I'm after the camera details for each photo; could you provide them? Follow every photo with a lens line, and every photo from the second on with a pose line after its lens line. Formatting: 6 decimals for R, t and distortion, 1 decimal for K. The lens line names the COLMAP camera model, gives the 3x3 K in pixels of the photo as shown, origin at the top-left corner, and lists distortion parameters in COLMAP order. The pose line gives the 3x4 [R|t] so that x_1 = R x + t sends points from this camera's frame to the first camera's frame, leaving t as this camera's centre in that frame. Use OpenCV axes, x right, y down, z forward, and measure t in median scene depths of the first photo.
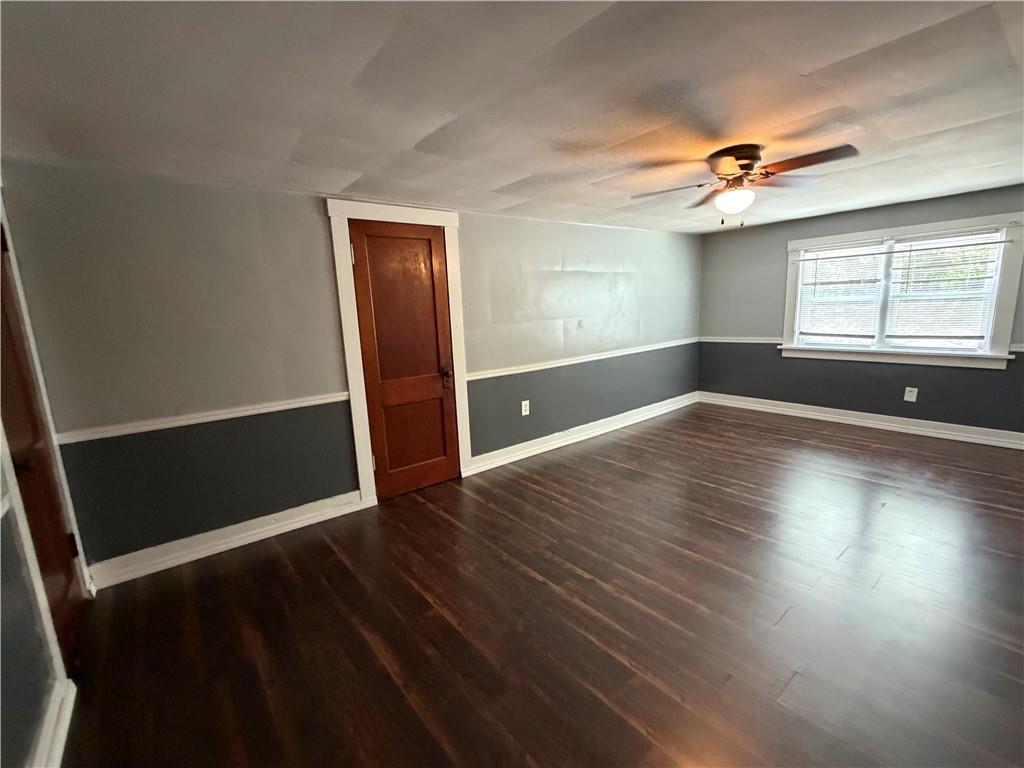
lens RADIAL K [[447.7, 0, 512.5], [0, 447.7, 385.0], [0, 0, 1]] dist [-0.001250, 0.000322]
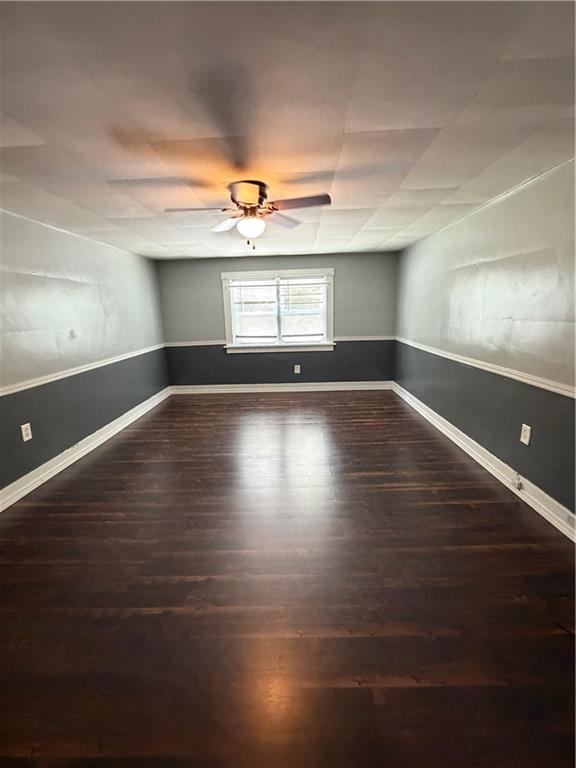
lens RADIAL K [[335.8, 0, 288.0], [0, 335.8, 384.8], [0, 0, 1]] dist [-0.001250, 0.000322]
pose [[0.645653, -0.142141, 0.750286, -0.111507], [0.137752, 0.988085, 0.068651, -0.013069], [-0.751104, 0.059028, 0.657540, 0.179391]]
